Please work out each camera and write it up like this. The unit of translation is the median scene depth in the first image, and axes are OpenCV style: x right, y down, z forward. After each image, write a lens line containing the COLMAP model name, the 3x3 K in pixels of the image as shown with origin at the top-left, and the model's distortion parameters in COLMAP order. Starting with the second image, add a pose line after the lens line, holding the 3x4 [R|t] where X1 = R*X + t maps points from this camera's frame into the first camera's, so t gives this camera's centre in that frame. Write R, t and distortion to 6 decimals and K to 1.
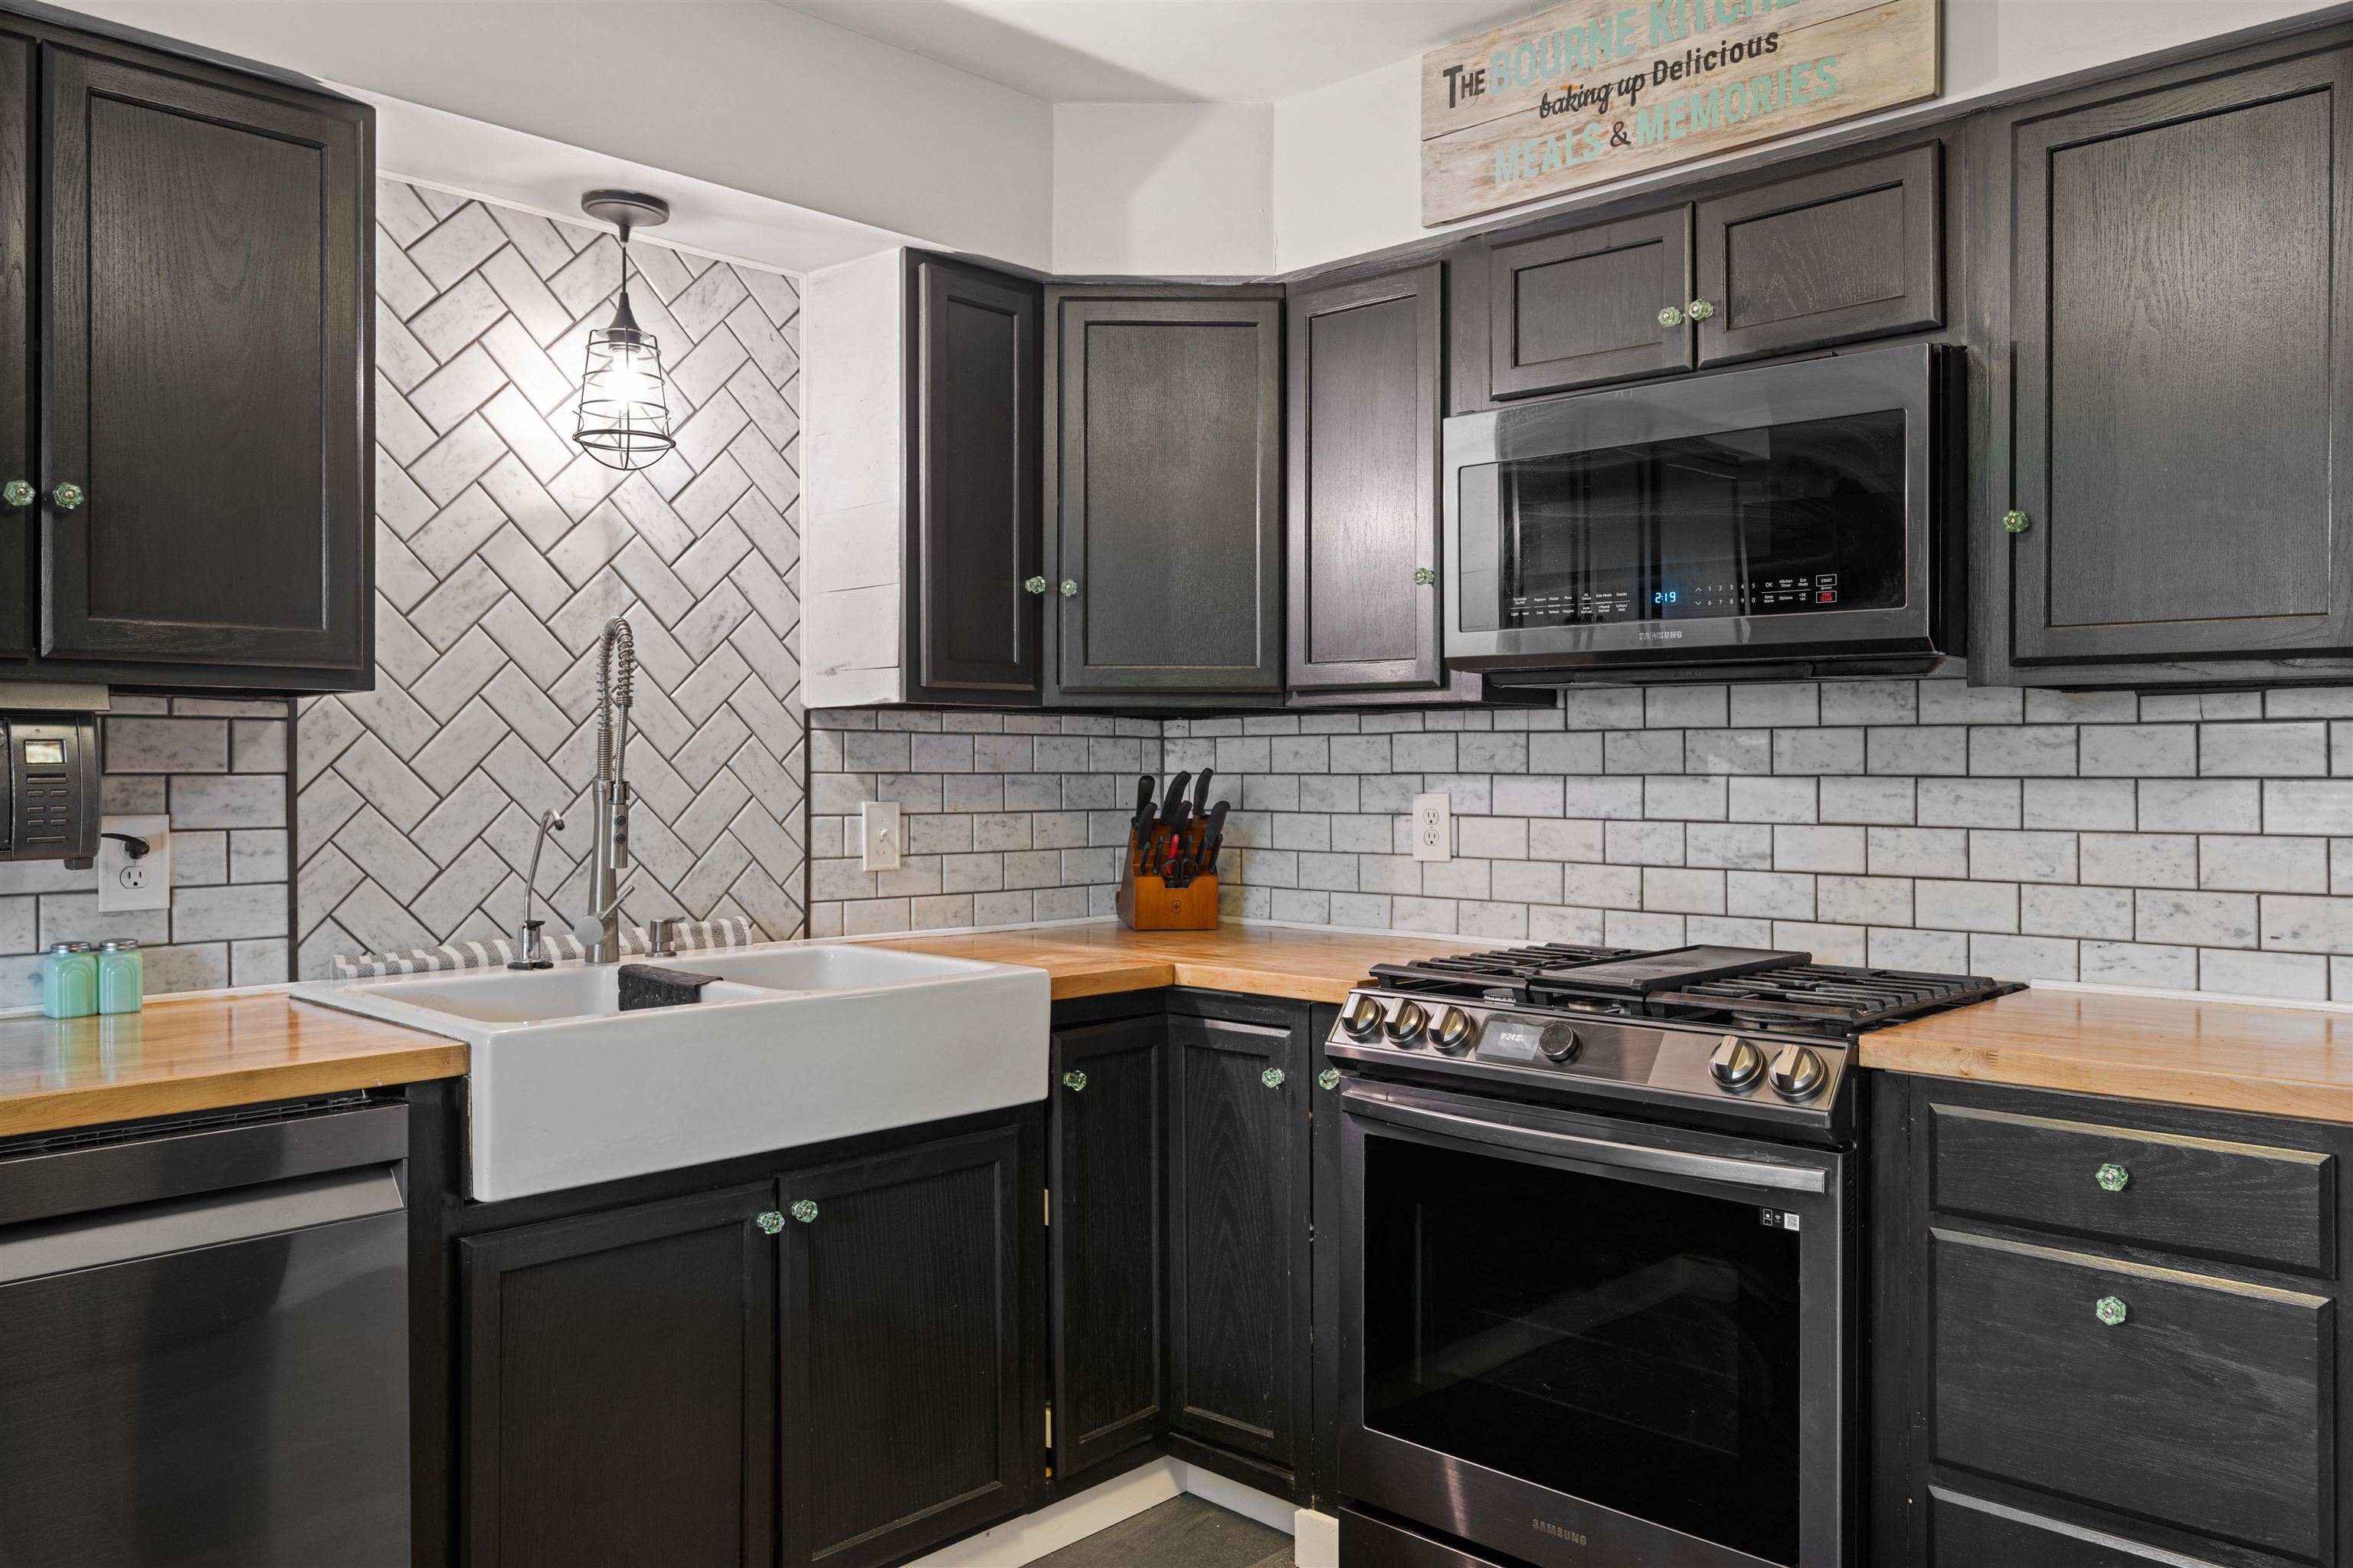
lens RADIAL K [[1708.7, 0, 1174.1], [0, 1708.7, 754.3], [0, 0, 1]] dist [-0.002340, 0.000908]
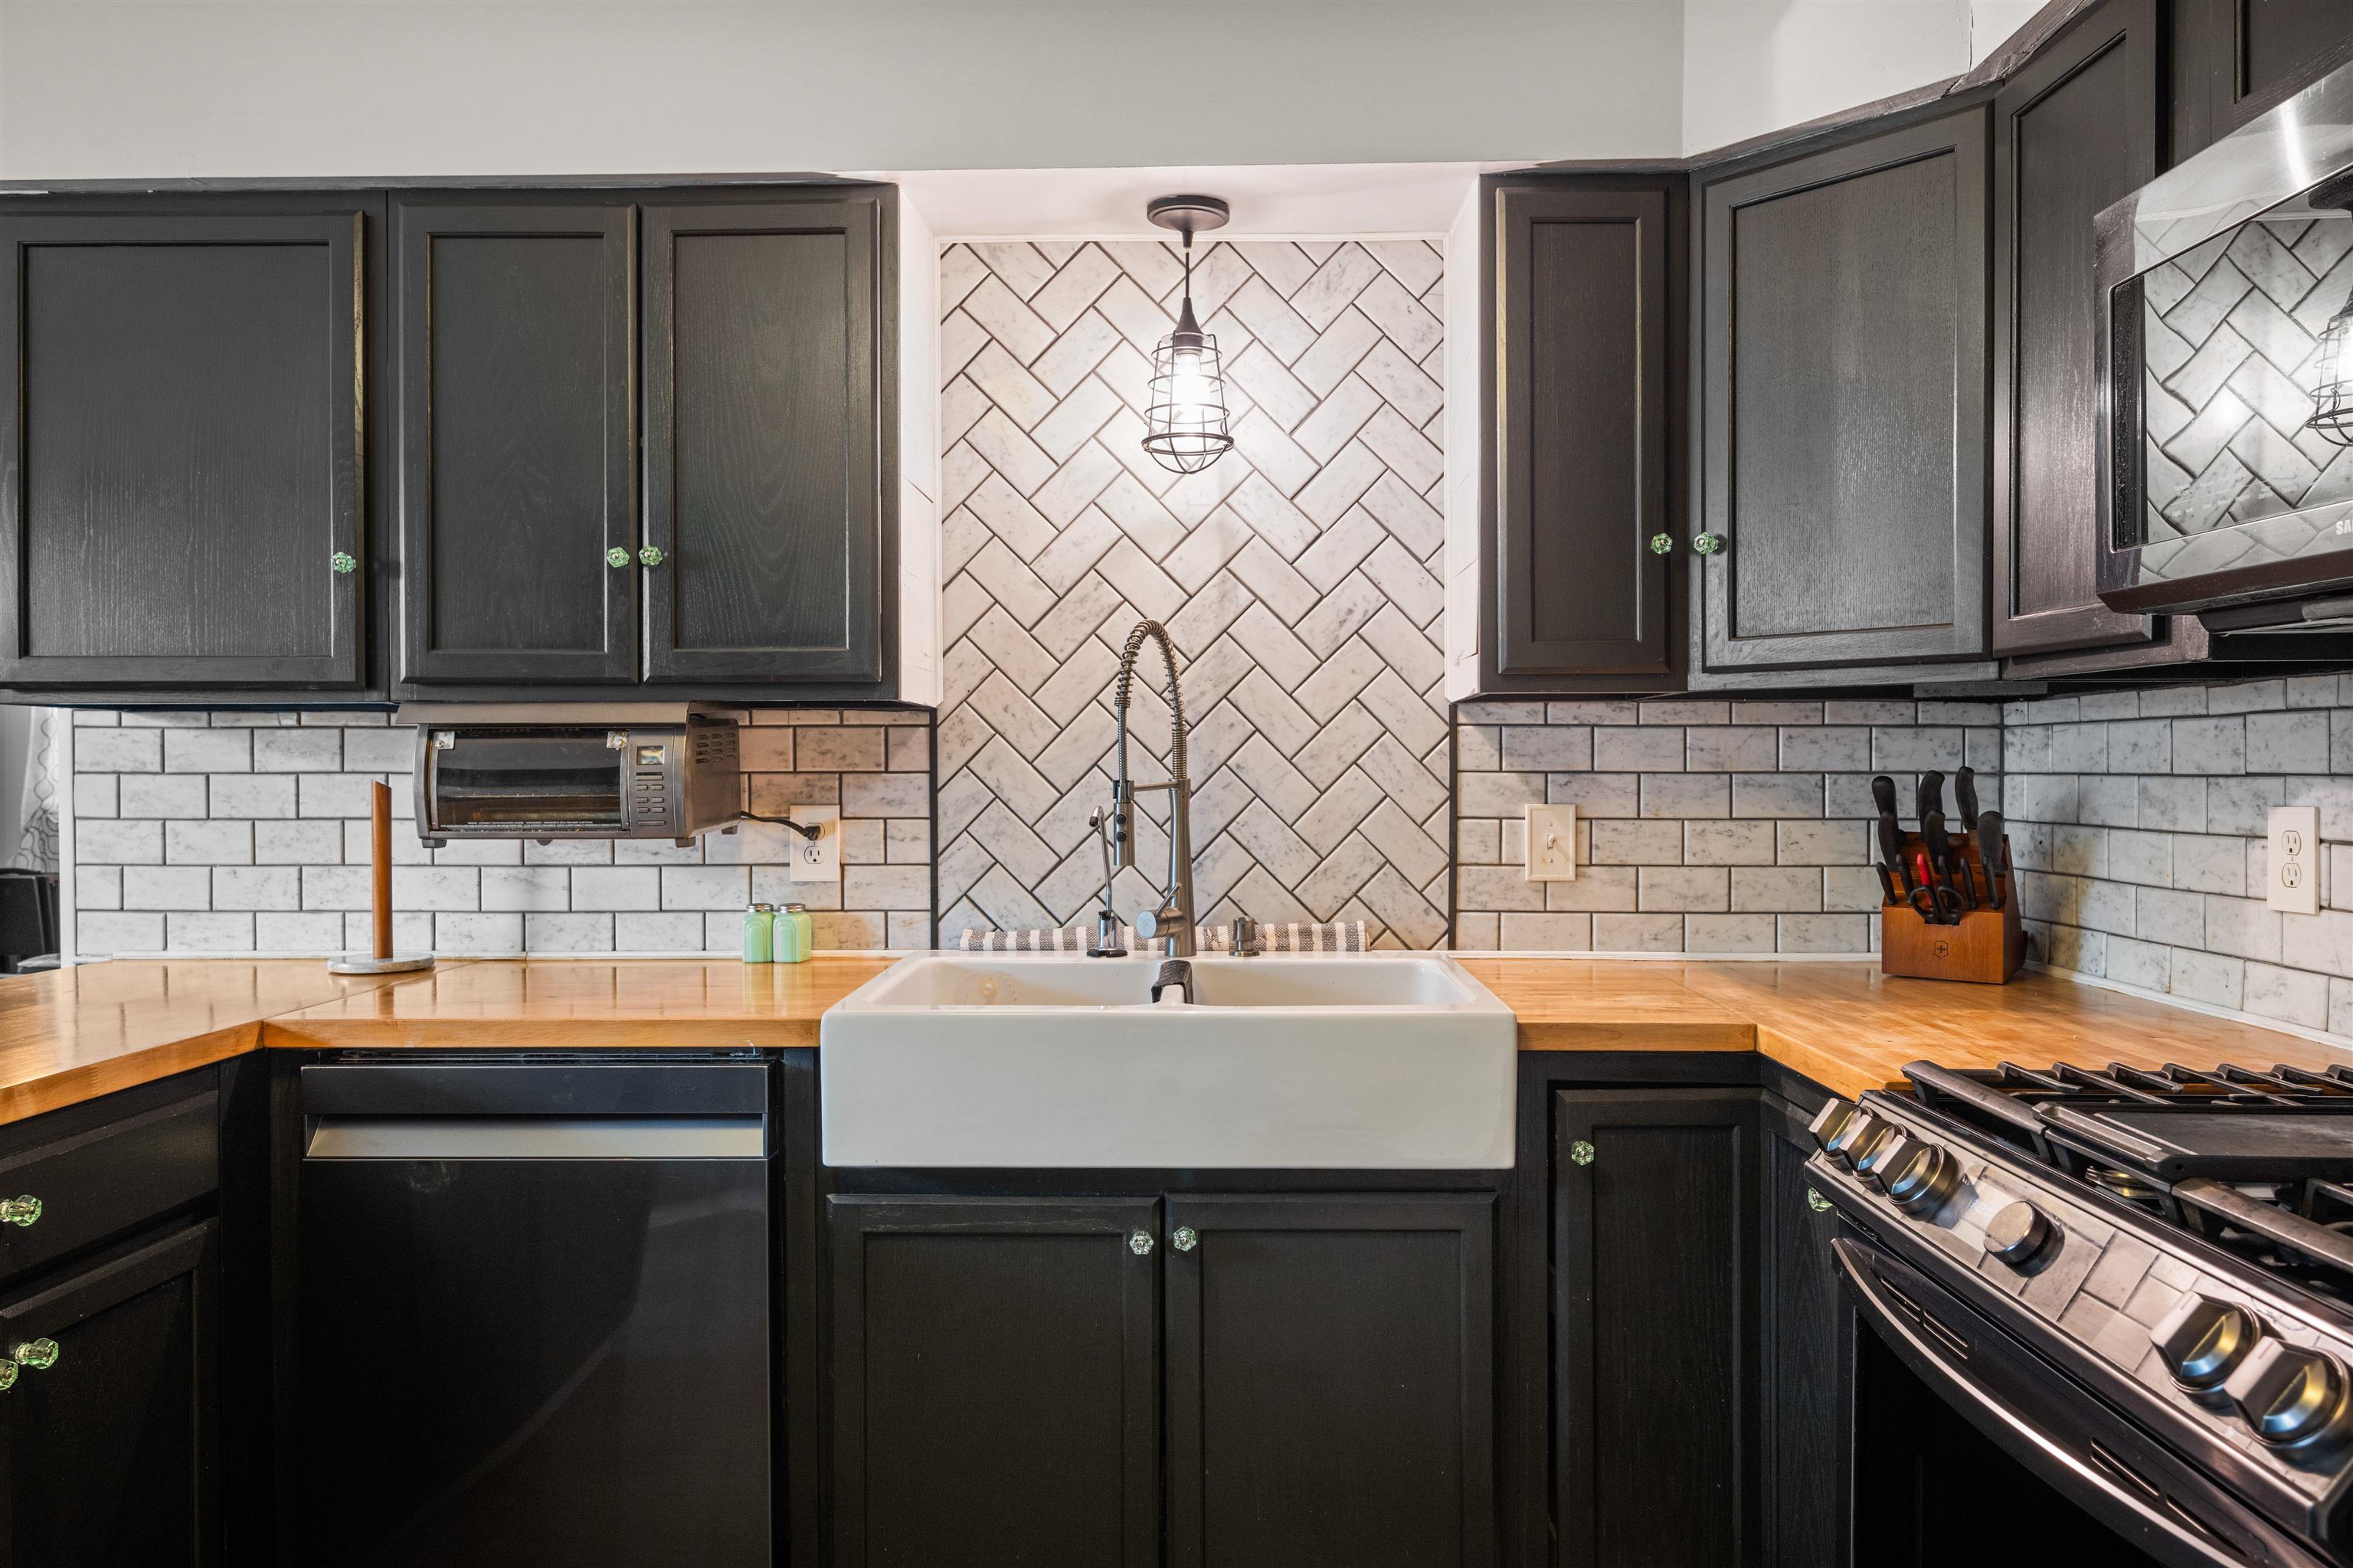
lens RADIAL K [[1582.9, 0, 1179.2], [0, 1582.9, 775.5], [0, 0, 1]] dist [0.001131, 0.000060]
pose [[0.681860, 0.005057, -0.731466, 0.347317], [0.007270, 0.999880, 0.013689, 0.000016], [0.731447, -0.014652, 0.681741, 0.337204]]
